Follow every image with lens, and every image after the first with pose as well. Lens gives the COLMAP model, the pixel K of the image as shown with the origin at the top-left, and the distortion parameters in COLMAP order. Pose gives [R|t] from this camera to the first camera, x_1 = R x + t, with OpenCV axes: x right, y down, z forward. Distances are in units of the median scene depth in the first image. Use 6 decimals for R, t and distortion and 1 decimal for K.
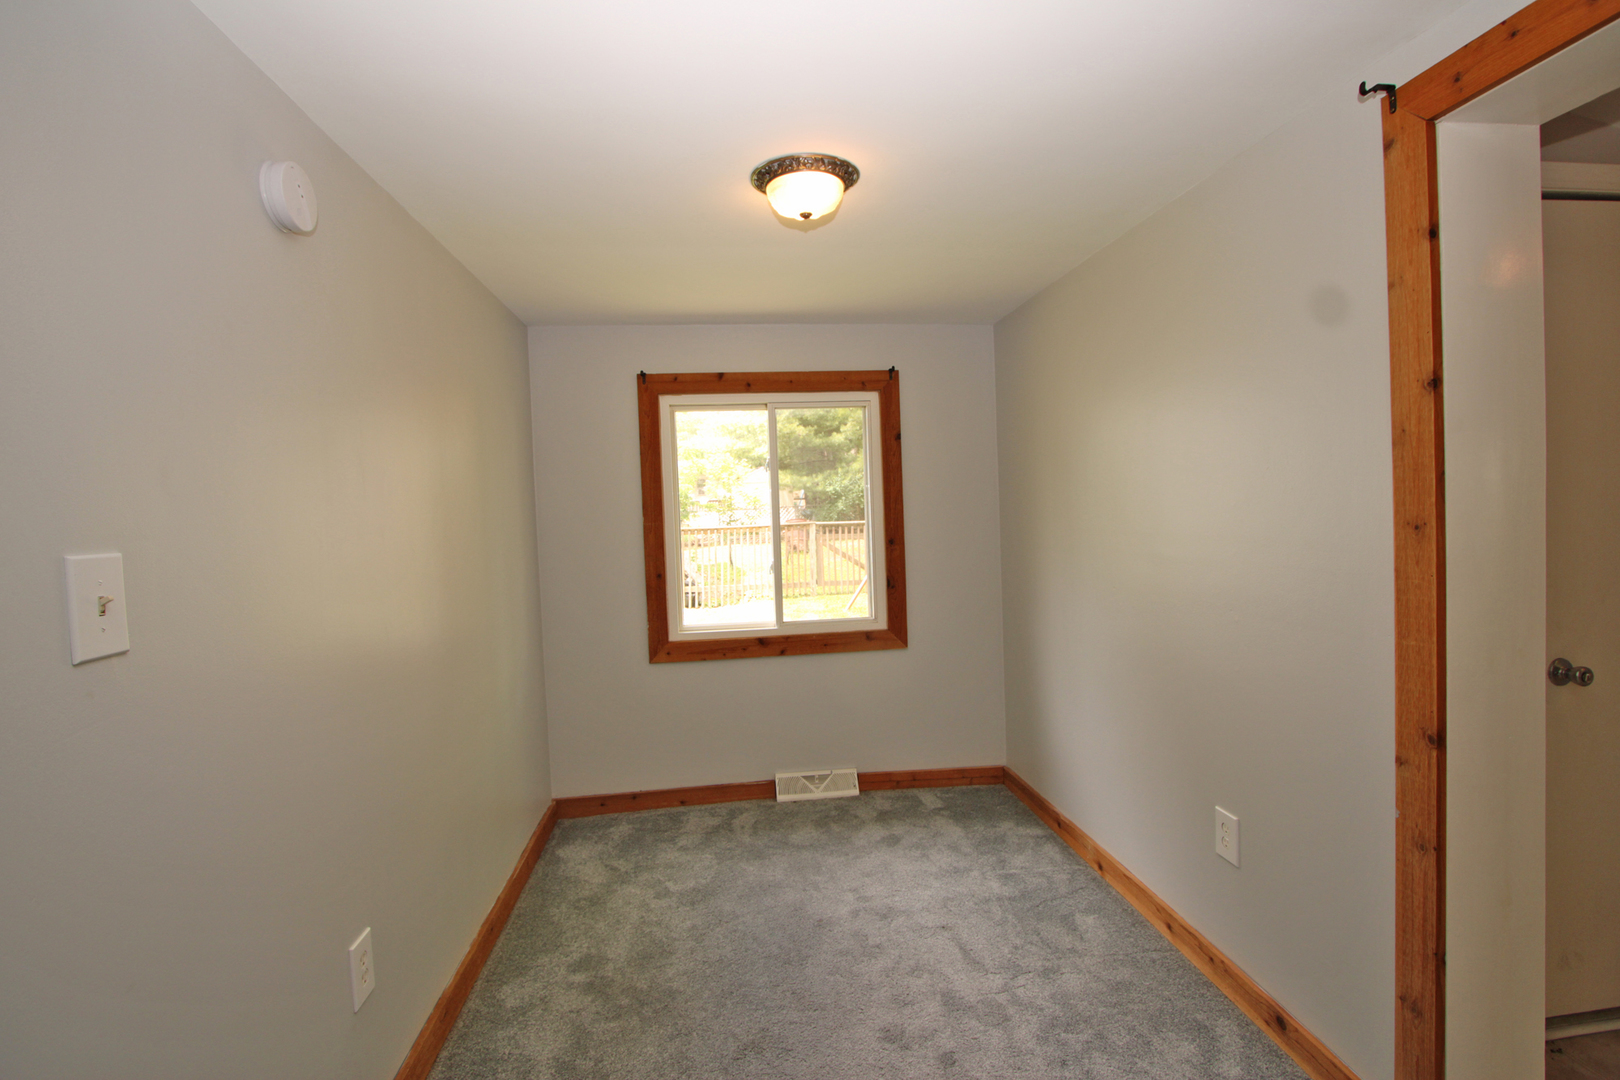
lens RADIAL K [[747.2, 0, 810.3], [0, 747.2, 528.5], [0, 0, 1]] dist [-0.022686, 0.004951]
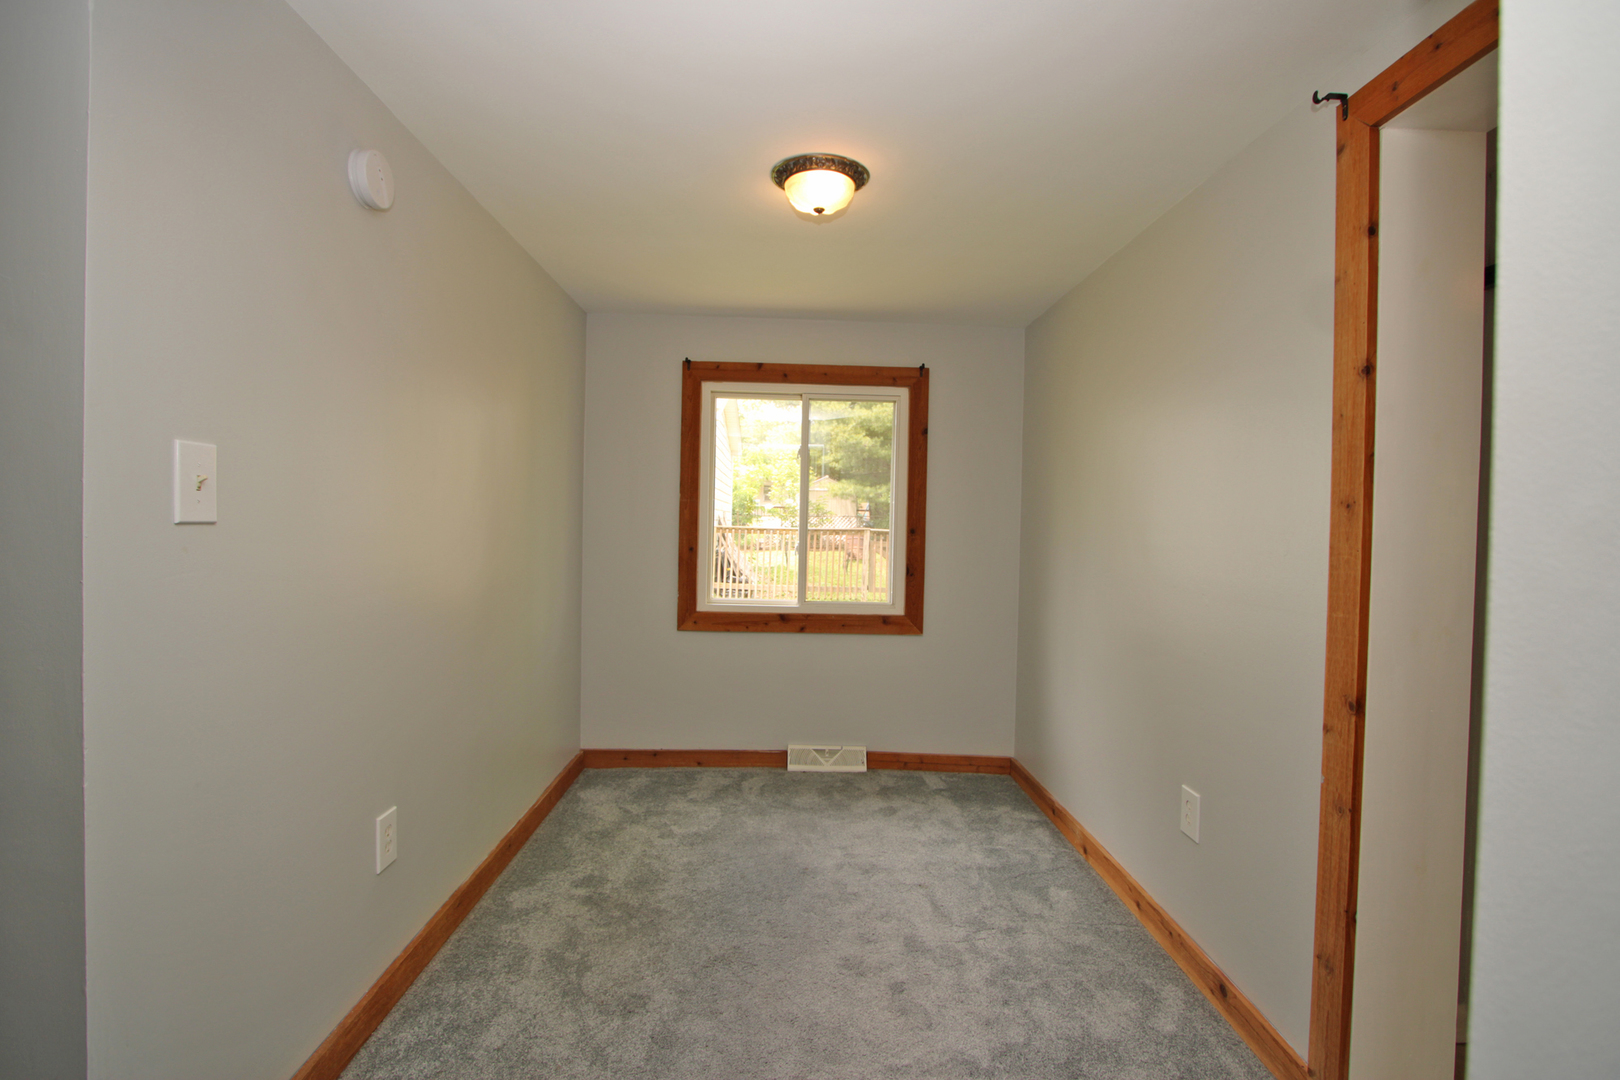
lens RADIAL K [[747.2, 0, 810.6], [0, 747.2, 528.8], [0, 0, 1]] dist [-0.022686, 0.004951]
pose [[0.994242, 0.059523, -0.089101, 0.067998], [-0.061018, 0.998036, -0.014154, 0.042698], [0.088083, 0.019510, 0.995922, -0.058603]]
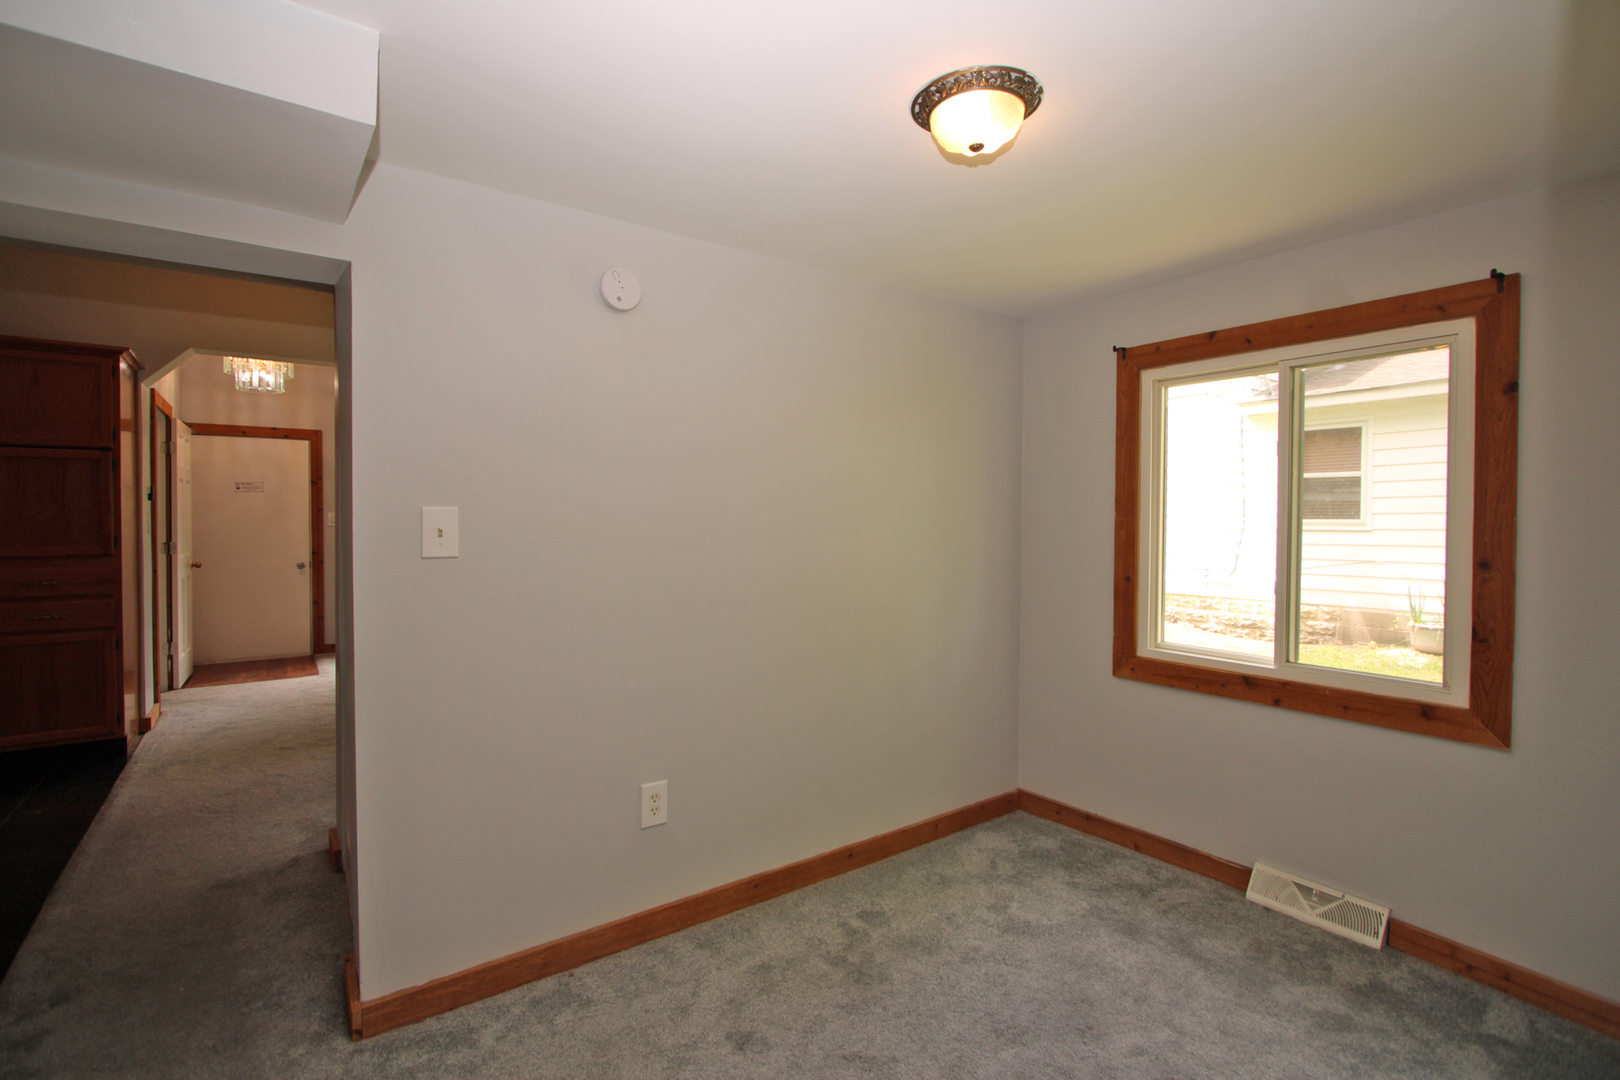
lens RADIAL K [[747.2, 0, 802.4], [0, 747.2, 525.7], [0, 0, 1]] dist [-0.022686, 0.004951]
pose [[0.479020, 0.047595, -0.876513, 0.412028], [-0.046786, 0.998494, 0.028650, -0.005976], [0.876556, 0.027285, 0.480525, 0.272723]]
